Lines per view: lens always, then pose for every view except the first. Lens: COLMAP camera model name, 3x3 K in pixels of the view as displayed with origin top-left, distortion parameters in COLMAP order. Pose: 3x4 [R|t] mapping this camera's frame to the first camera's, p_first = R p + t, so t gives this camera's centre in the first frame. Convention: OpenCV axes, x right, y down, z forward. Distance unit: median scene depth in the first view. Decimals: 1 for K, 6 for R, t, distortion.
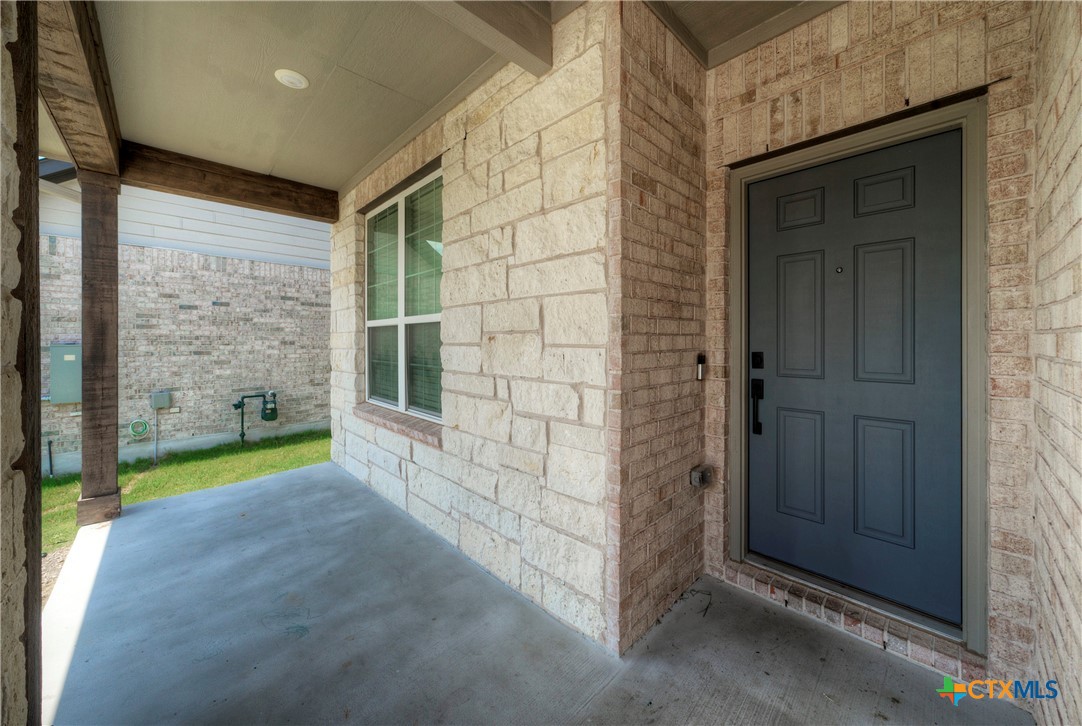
lens RADIAL K [[395.5, 0, 549.5], [0, 395.5, 338.8], [0, 0, 1]] dist [0.002913, 0.000189]
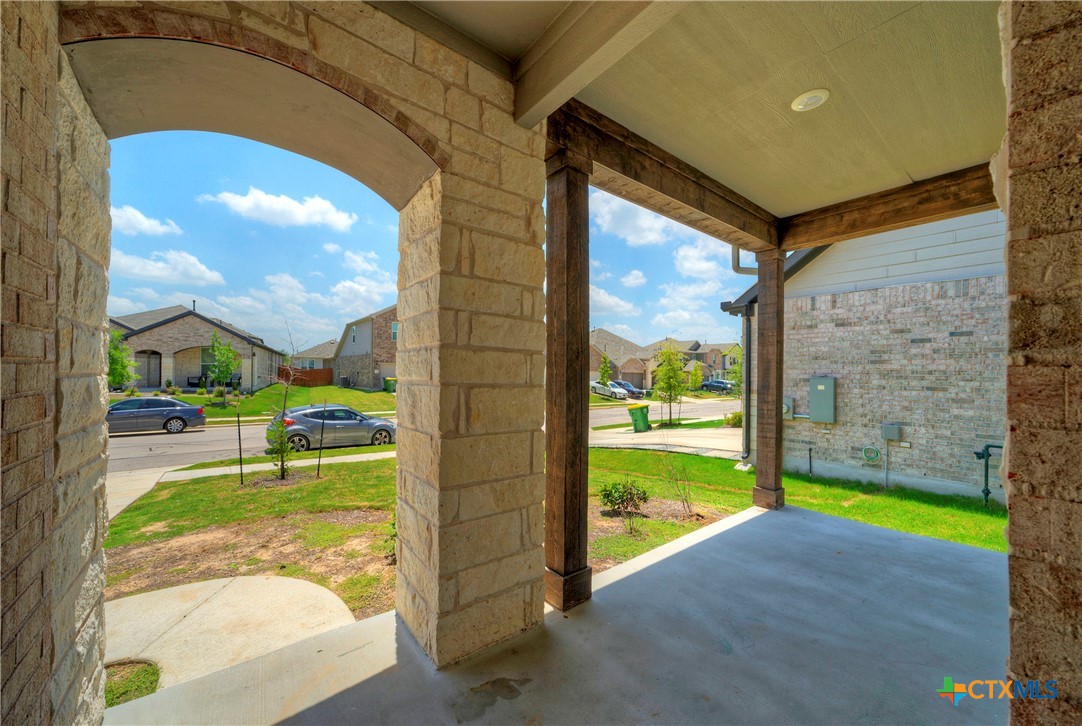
lens RADIAL K [[395.5, 0, 541.8], [0, 395.5, 369.0], [0, 0, 1]] dist [0.002913, 0.000189]
pose [[-0.114174, -0.005061, -0.993448, 0.155607], [-0.005749, 0.999974, -0.004433, -0.001407], [0.993444, 0.005206, -0.114200, 0.201117]]
